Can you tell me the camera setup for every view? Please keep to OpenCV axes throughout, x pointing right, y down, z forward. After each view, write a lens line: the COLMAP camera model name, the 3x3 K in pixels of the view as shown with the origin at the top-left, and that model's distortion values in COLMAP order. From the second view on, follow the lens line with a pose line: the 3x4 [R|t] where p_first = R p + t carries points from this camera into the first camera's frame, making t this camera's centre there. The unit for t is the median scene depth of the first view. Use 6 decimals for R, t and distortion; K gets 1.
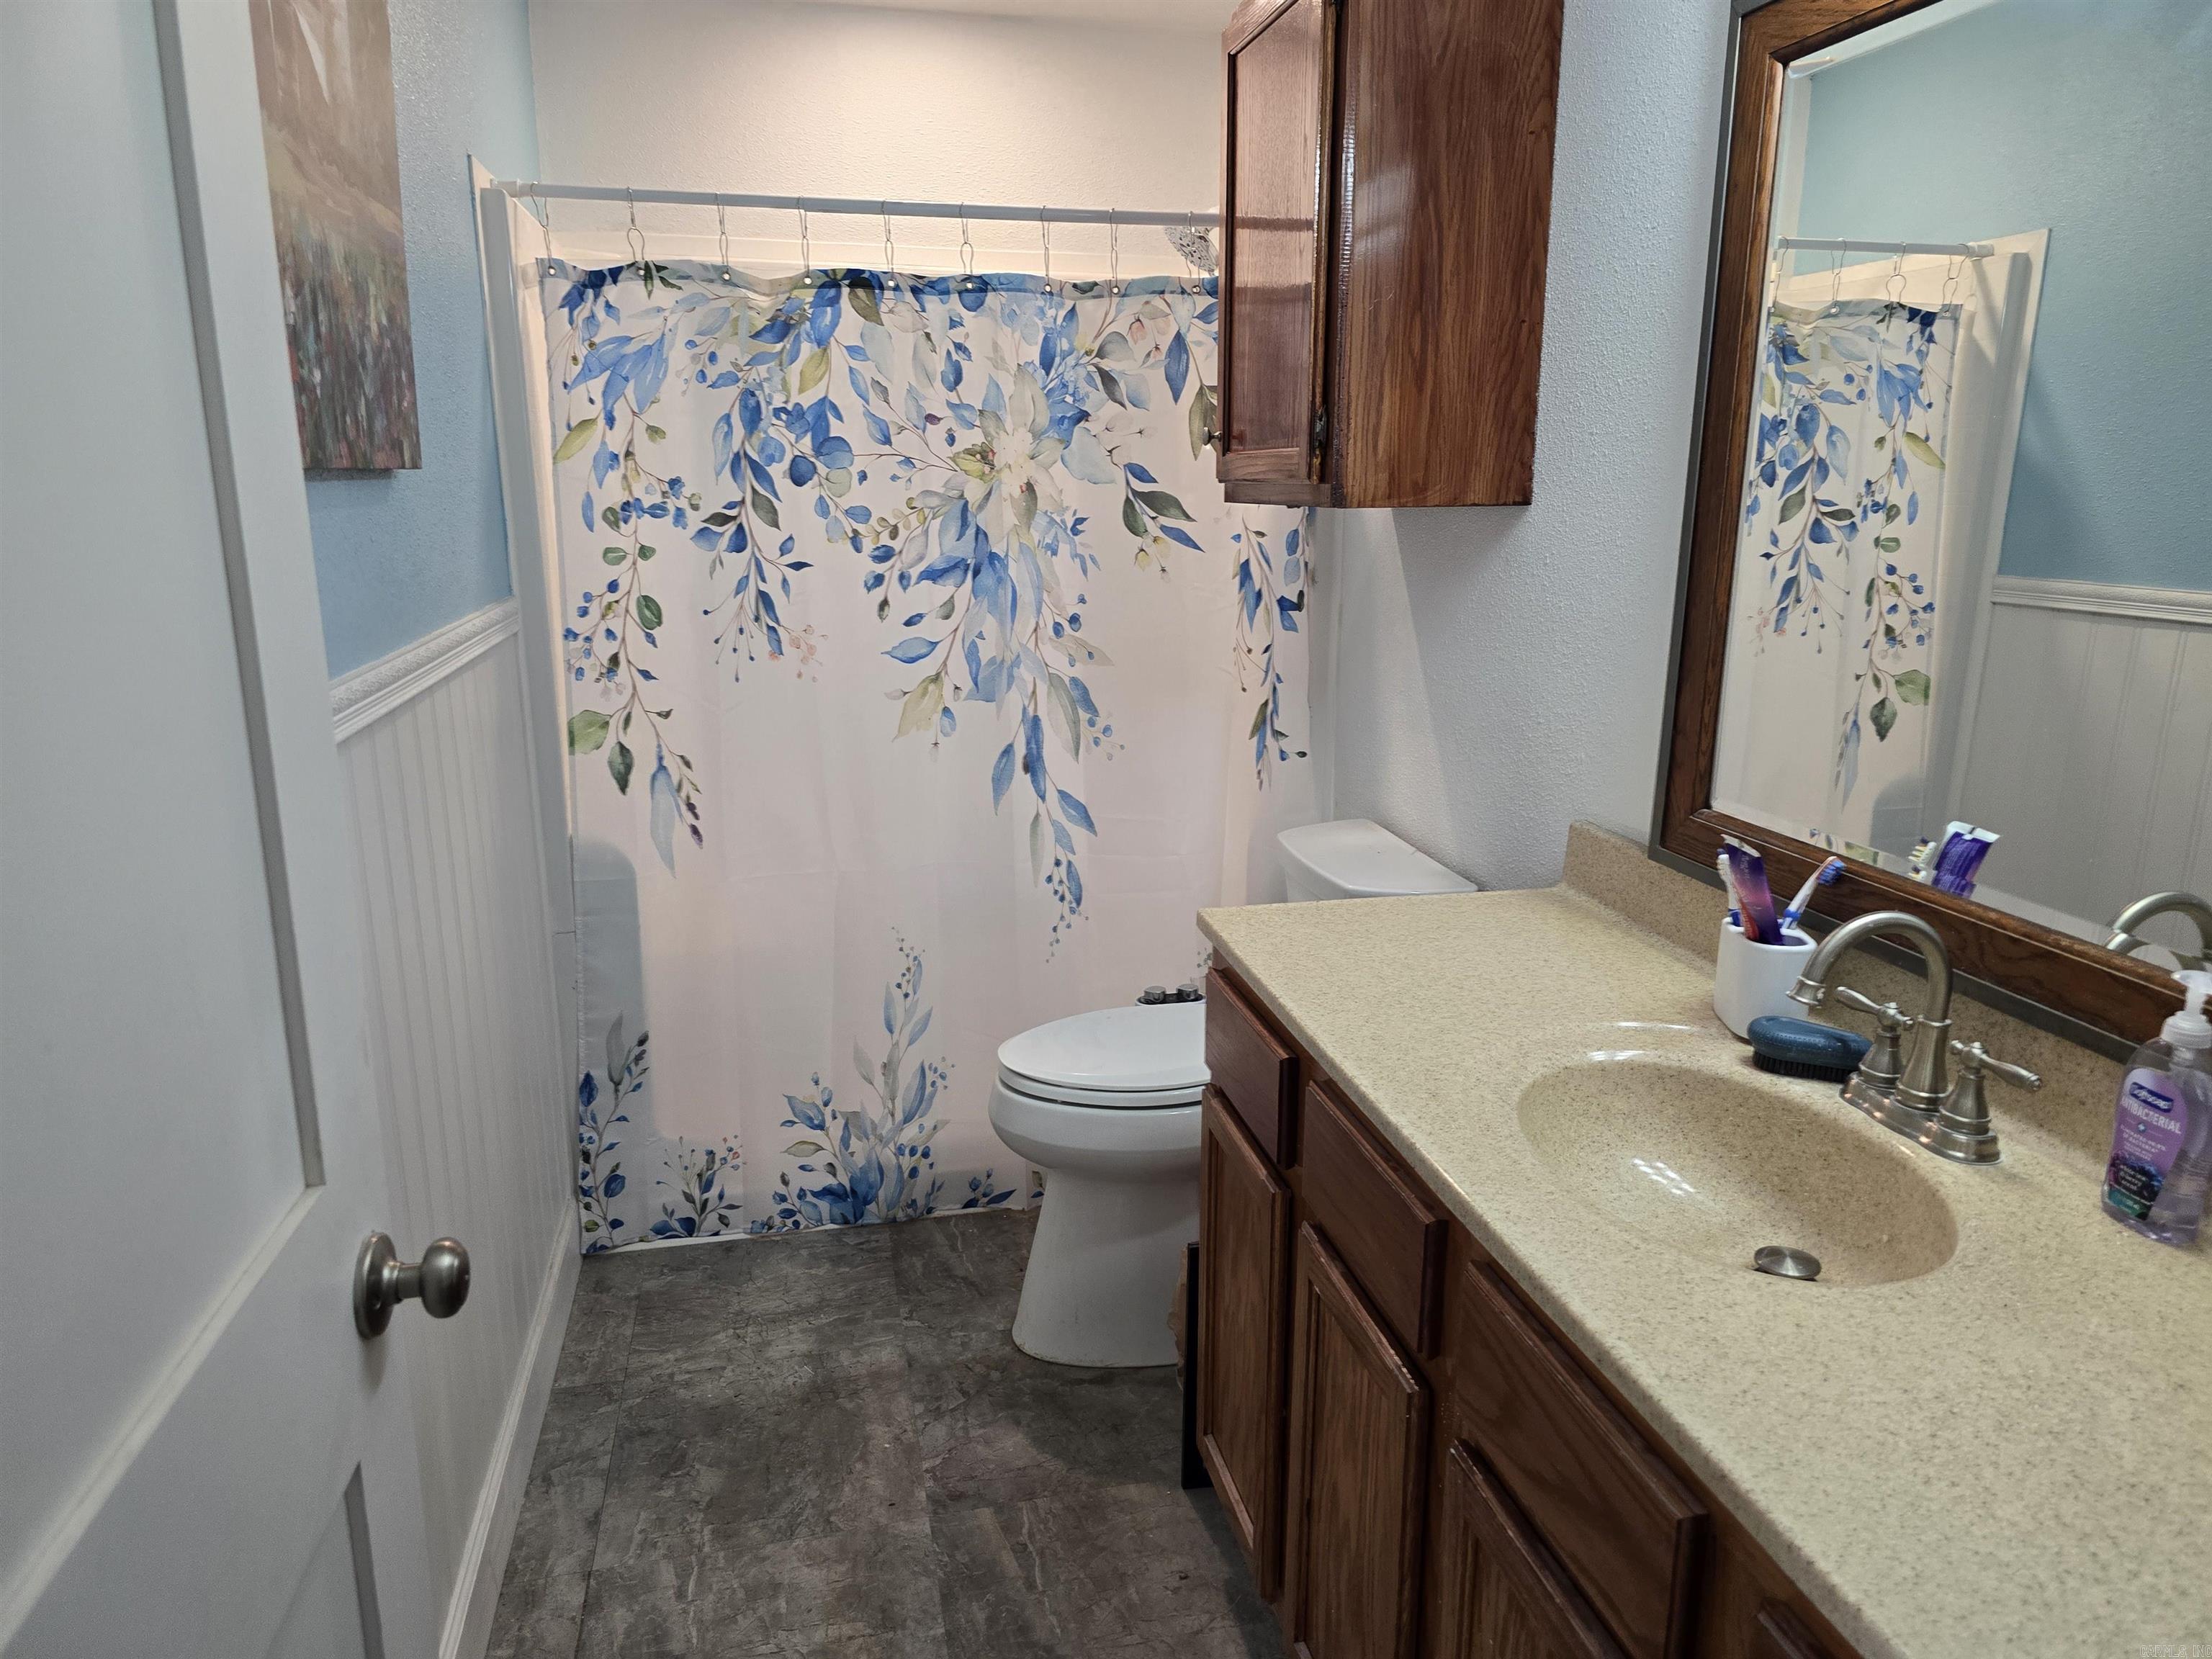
lens RADIAL K [[1496.8, 0, 1113.4], [0, 1496.8, 829.1], [0, 0, 1]] dist [0.057360, -0.051207]
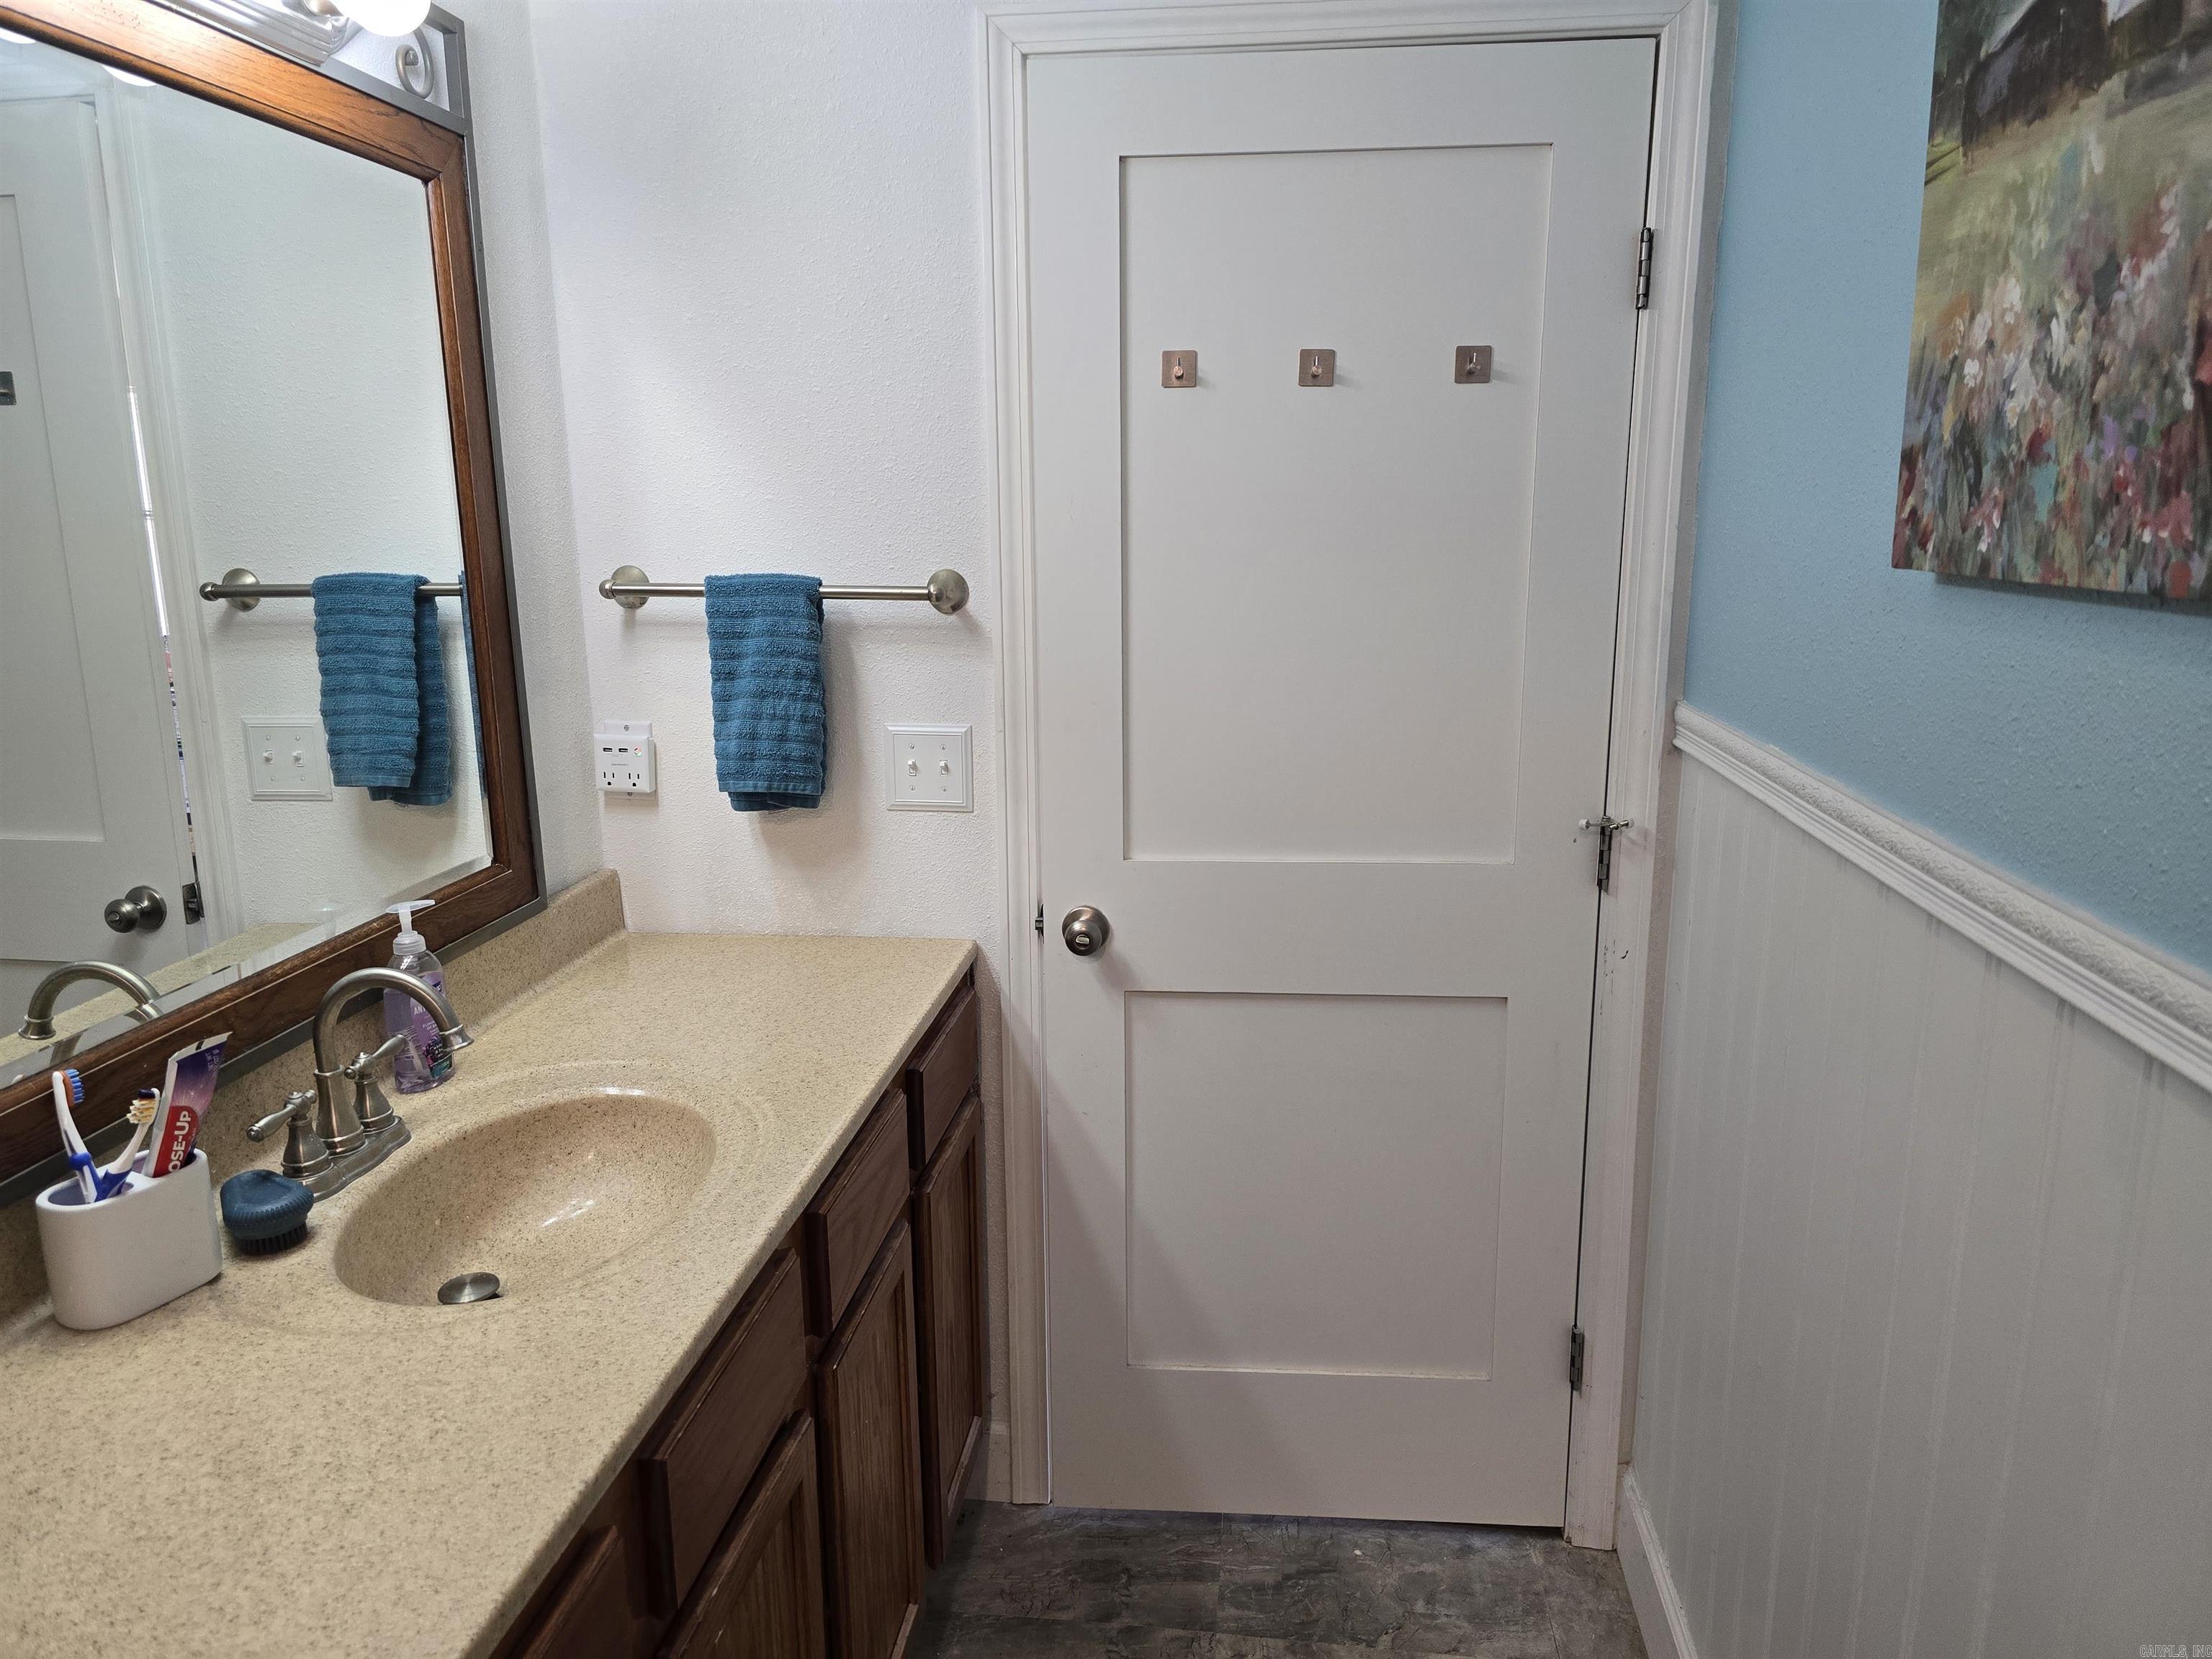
lens RADIAL K [[1520.4, 0, 1151.8], [0, 1520.4, 801.3], [0, 0, 1]] dist [0.068040, -0.063741]
pose [[-0.952441, -0.050772, 0.300463, -0.316184], [0.079966, 0.909819, 0.407228, -0.421437], [-0.294043, 0.411888, -0.862489, 1.592700]]
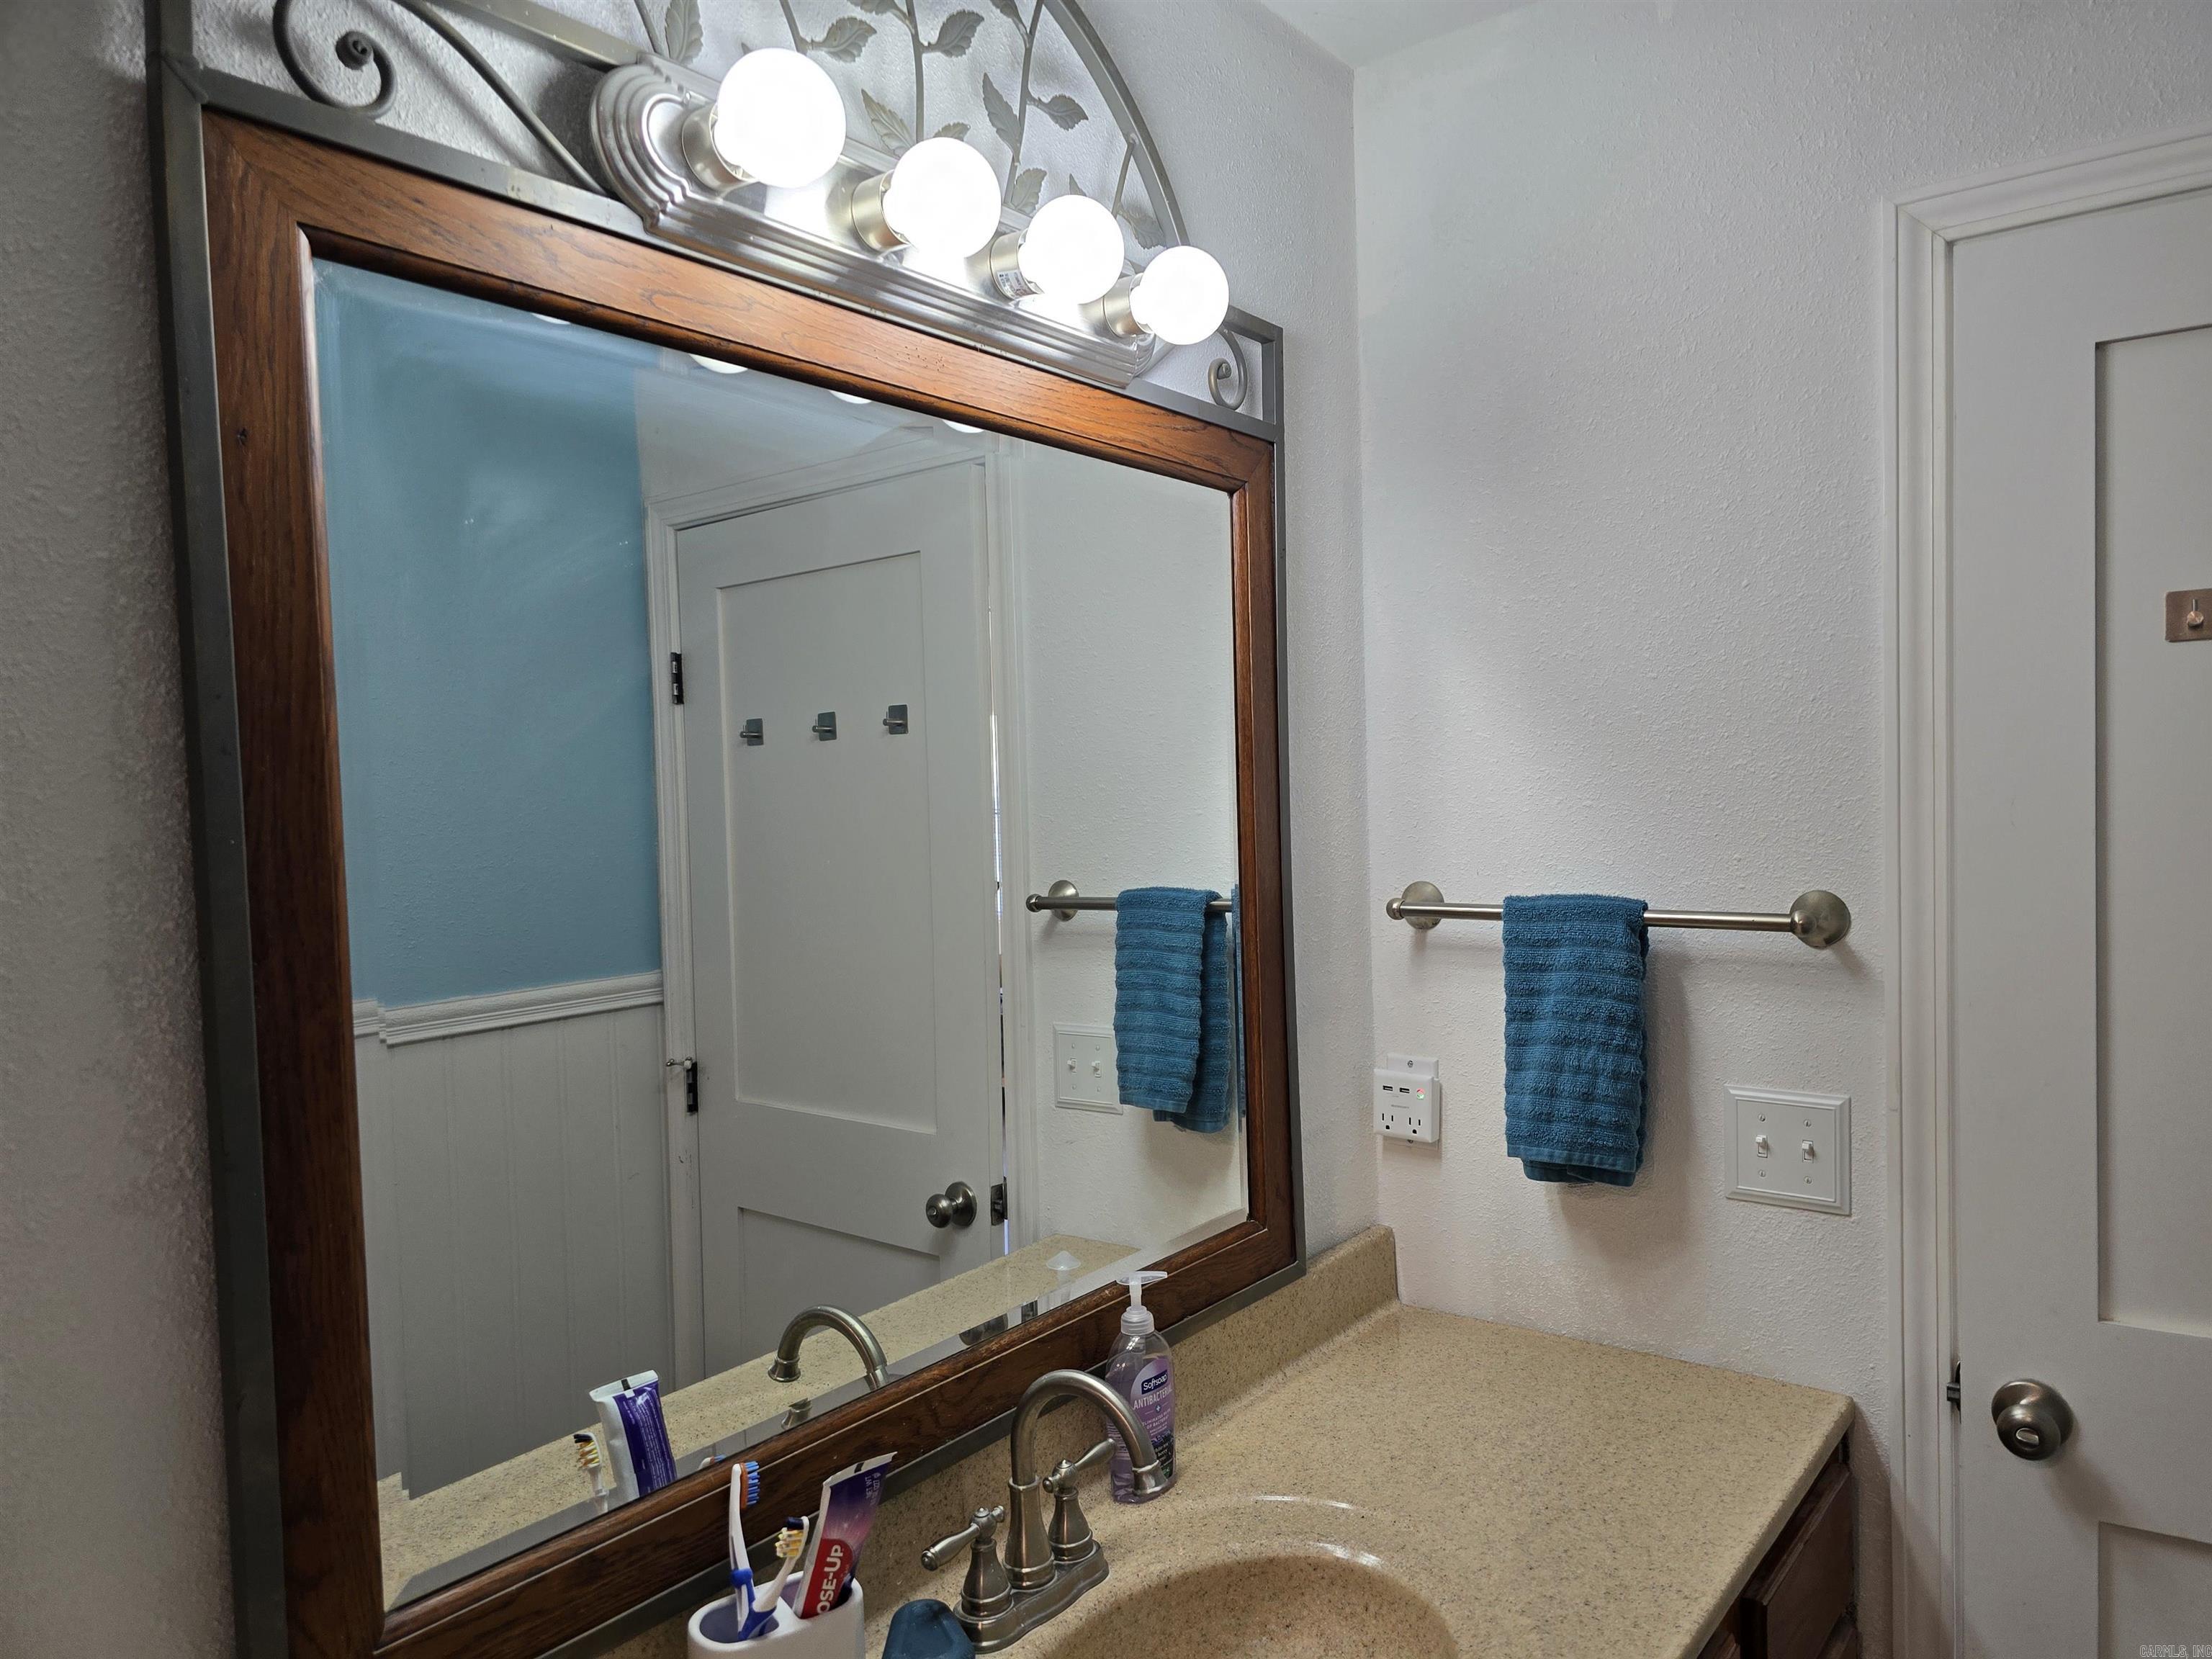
lens RADIAL K [[1496.8, 0, 1113.4], [0, 1496.8, 829.1], [0, 0, 1]] dist [0.057360, -0.051207]
pose [[-0.636959, -0.003074, 0.770892, -0.196365], [0.206260, 0.962854, 0.174264, -0.386292], [-0.742792, 0.270004, -0.612665, 1.333411]]
